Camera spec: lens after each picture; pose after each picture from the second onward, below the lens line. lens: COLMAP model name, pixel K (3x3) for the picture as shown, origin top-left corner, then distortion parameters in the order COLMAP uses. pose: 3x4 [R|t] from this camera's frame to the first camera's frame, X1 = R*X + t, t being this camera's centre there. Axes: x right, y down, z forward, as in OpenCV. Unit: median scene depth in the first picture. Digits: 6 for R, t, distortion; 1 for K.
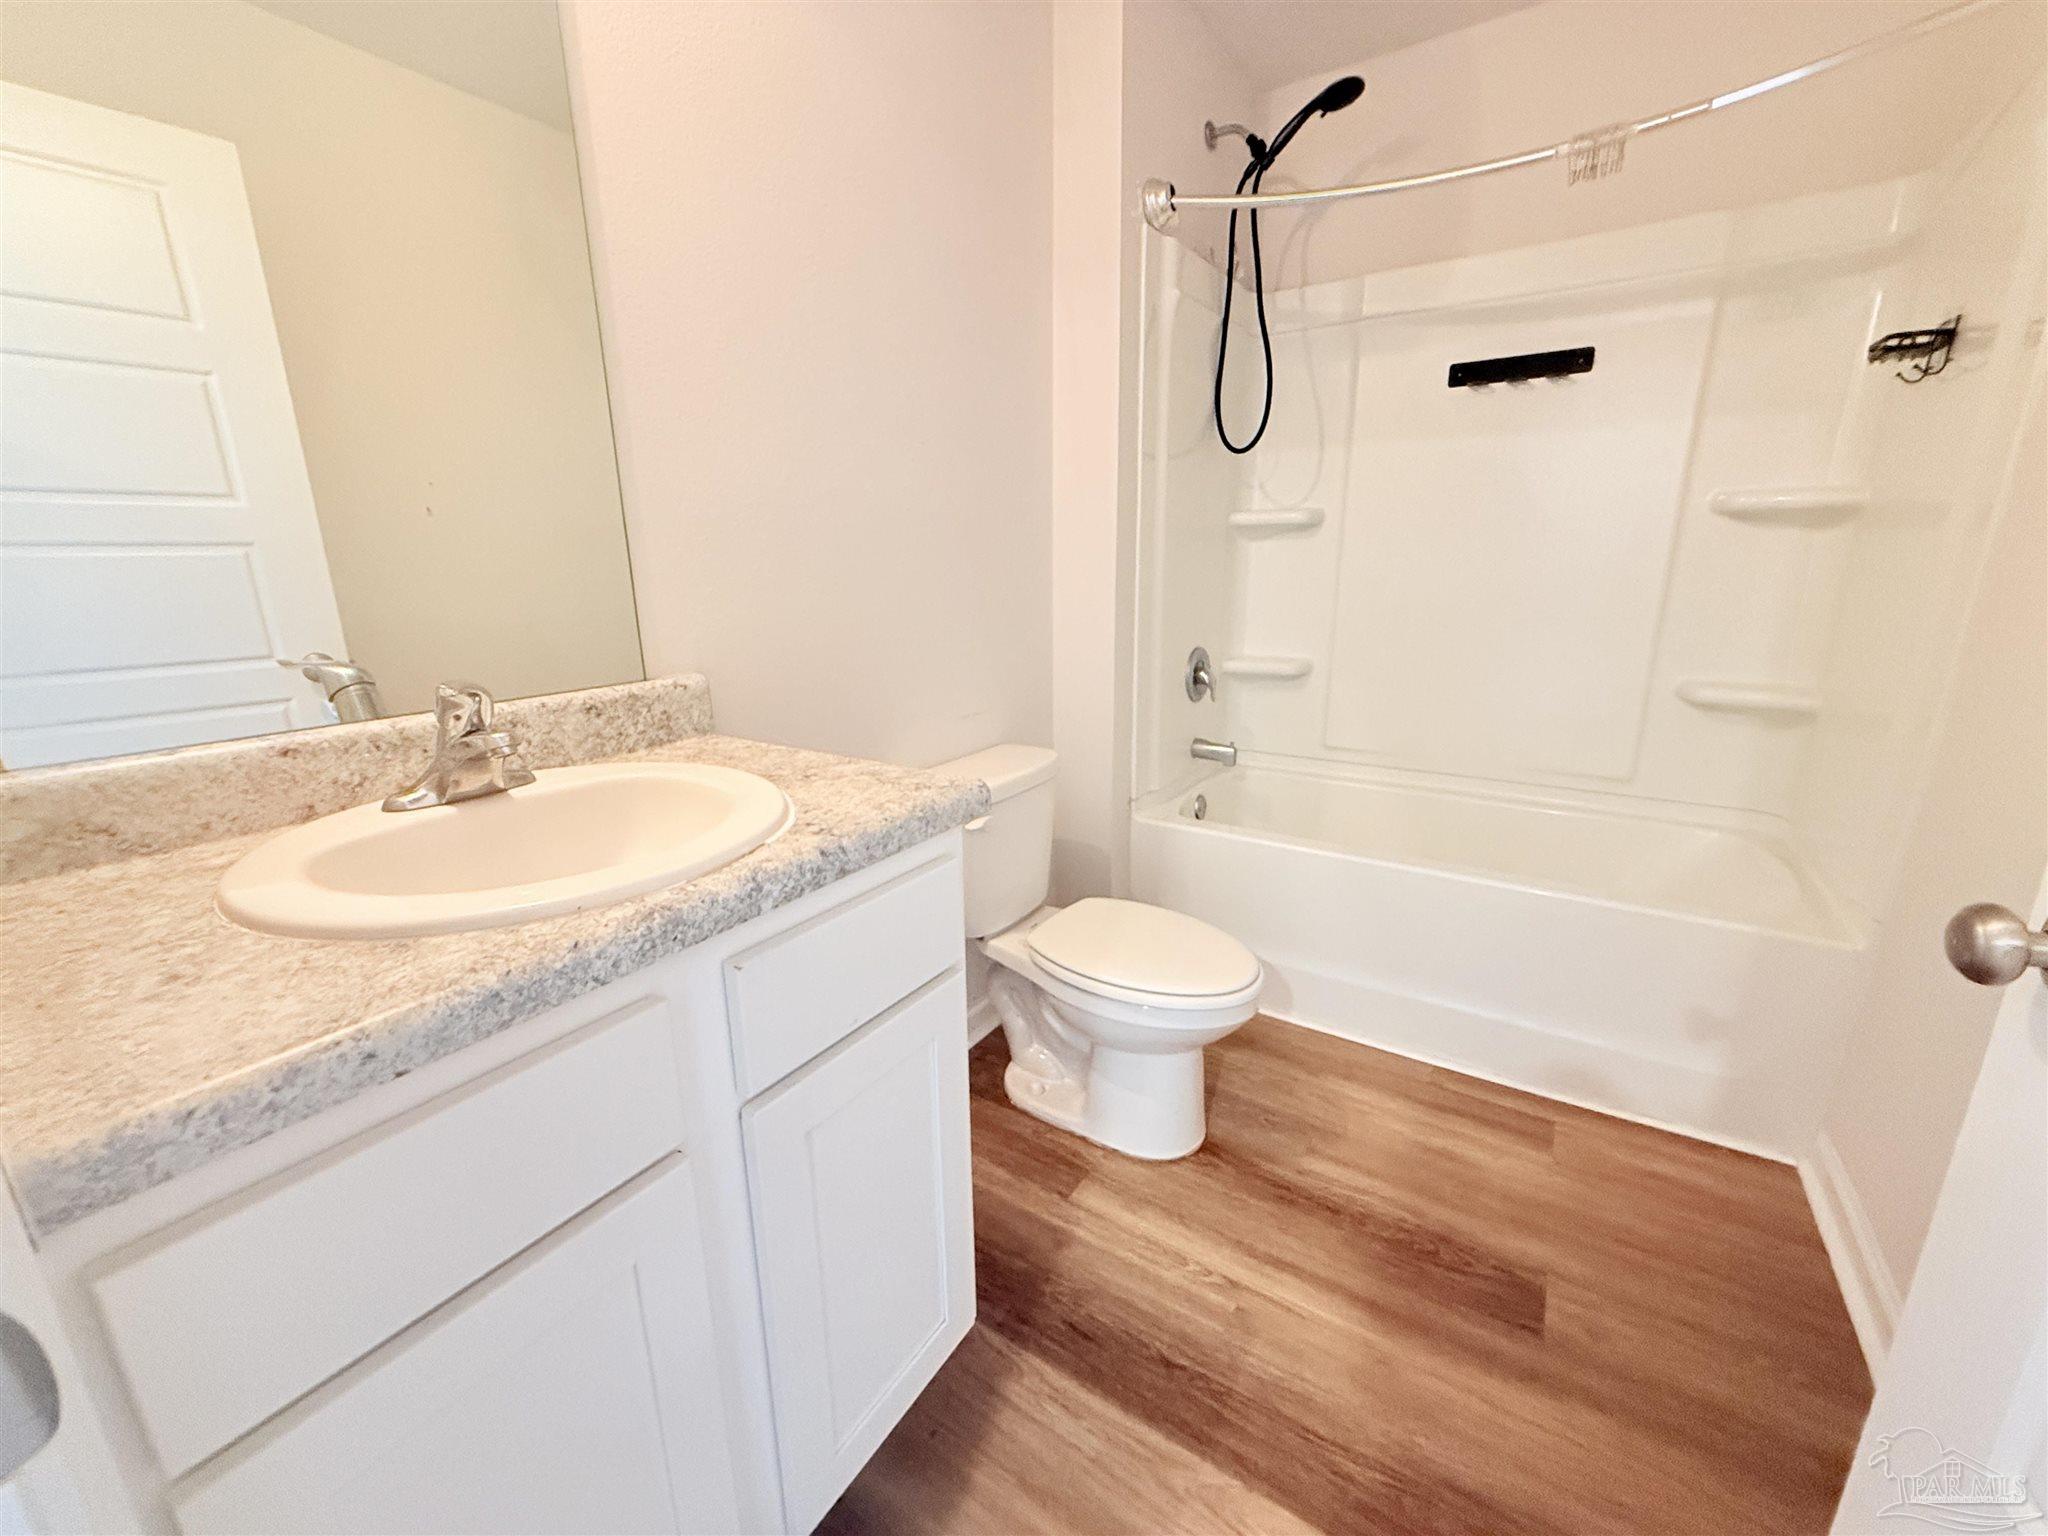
lens RADIAL K [[817.4, 0, 1020.7], [0, 817.4, 771.9], [0, 0, 1]] dist [0.000433, 0.000000]
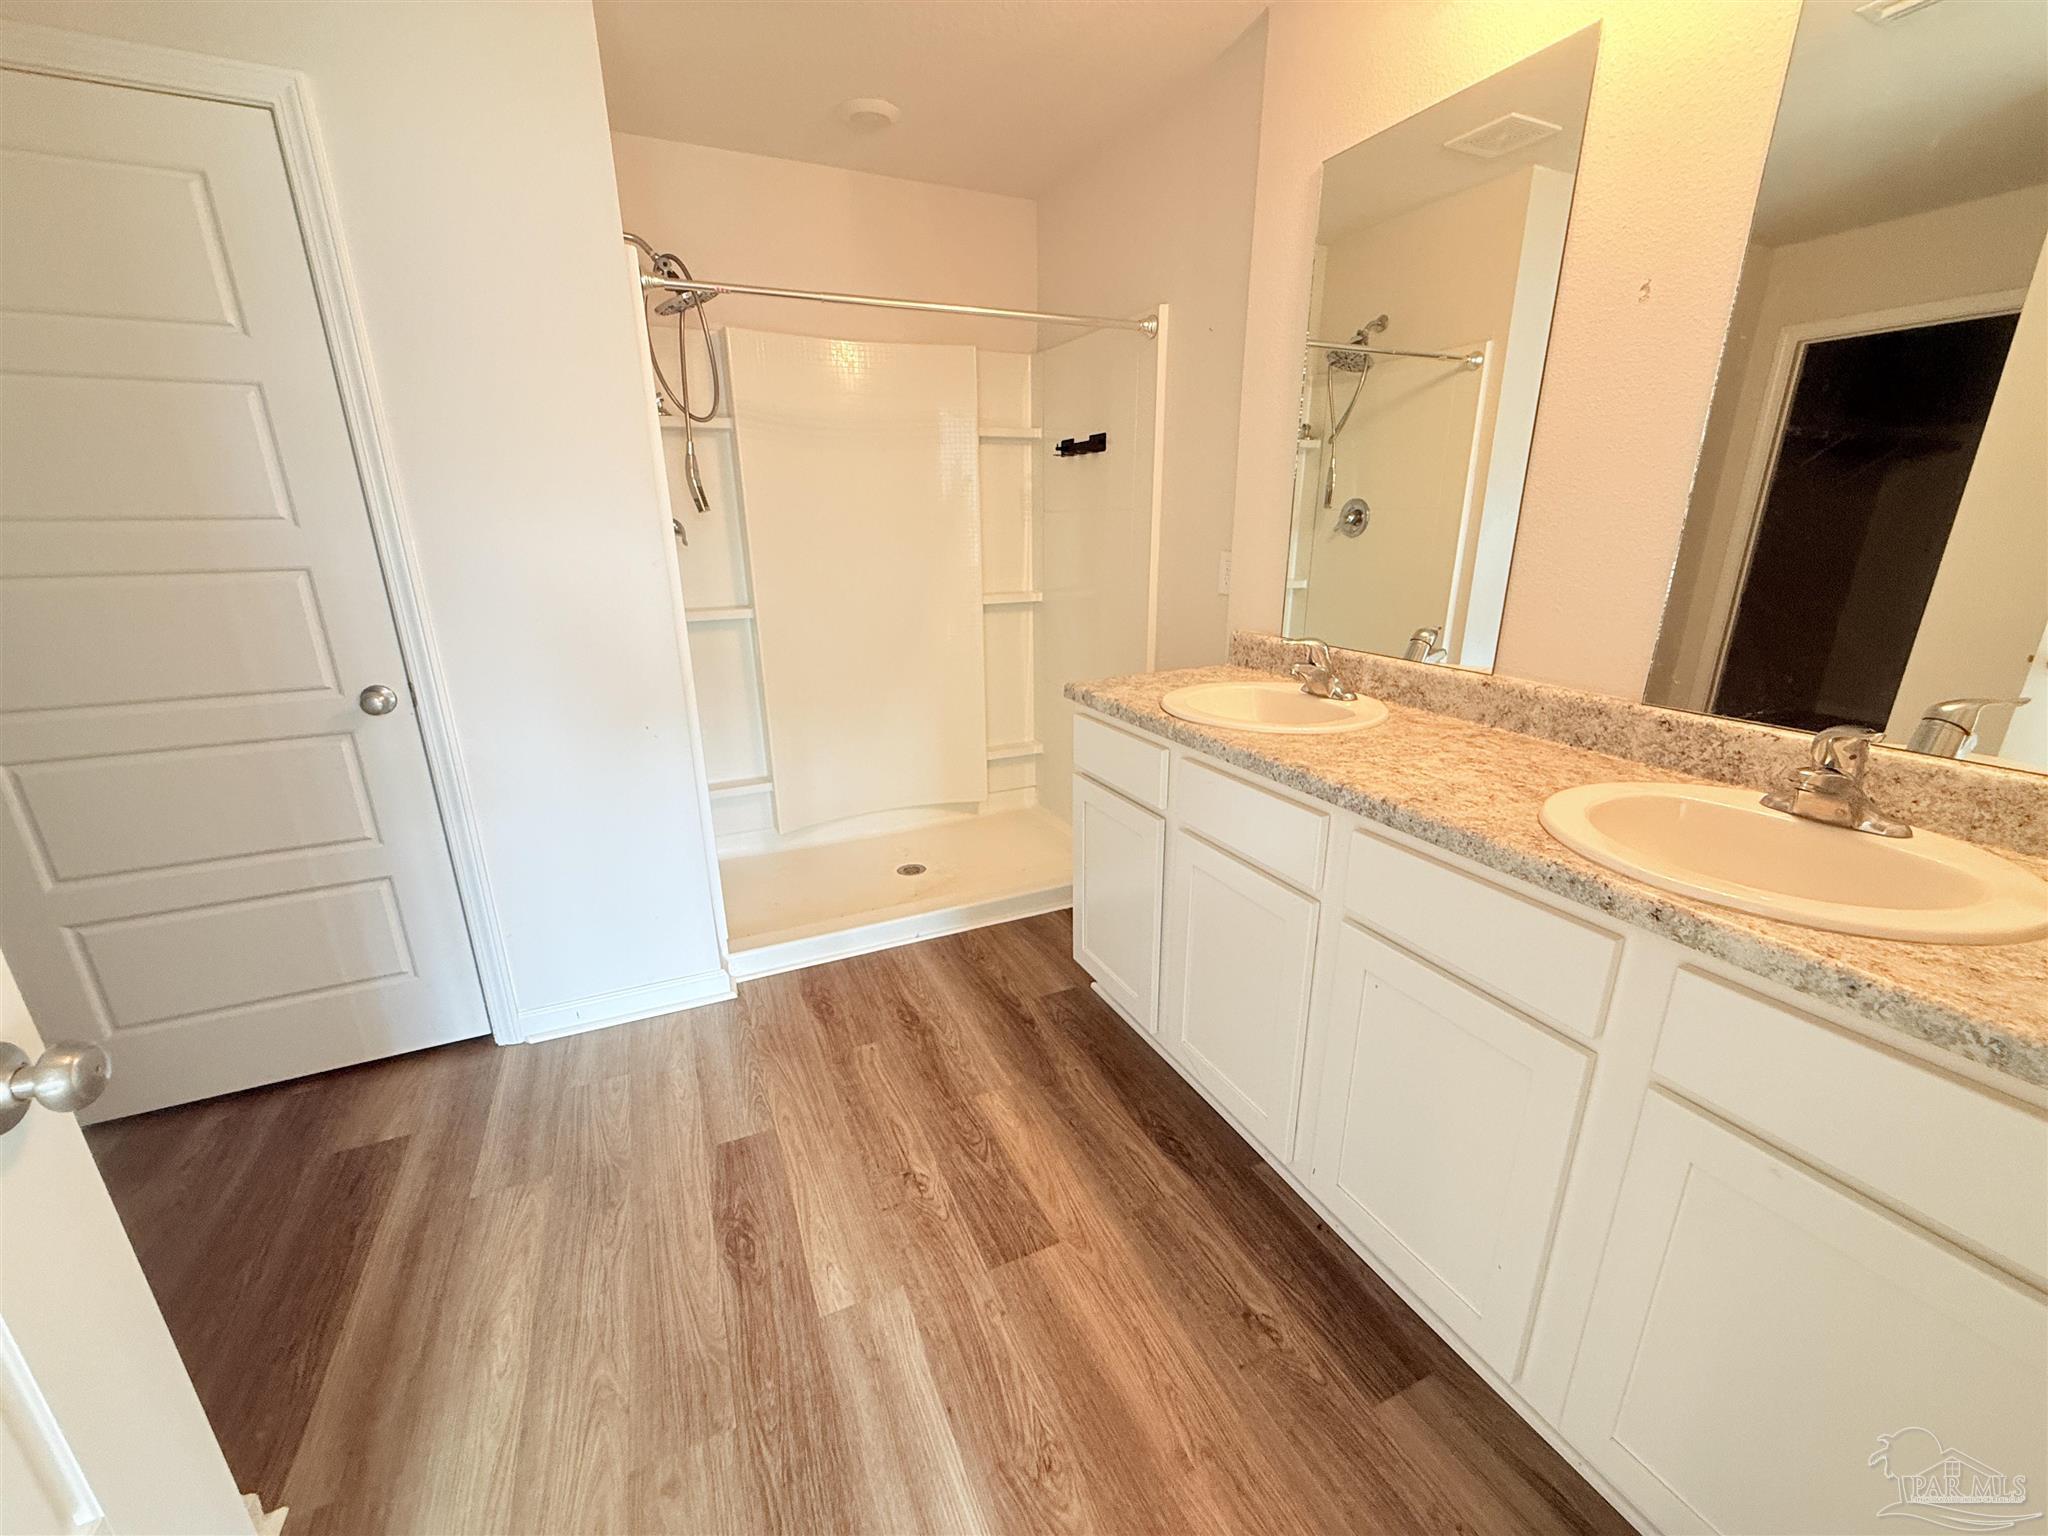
lens RADIAL K [[817.4, 0, 1020.7], [0, 817.4, 771.9], [0, 0, 1]] dist [0.000433, 0.000000]
pose [[-0.521377, 0.268092, -0.810119, 0.987504], [-0.209908, 0.879901, 0.426277, -0.338959], [0.827106, 0.392301, -0.402486, 0.762394]]
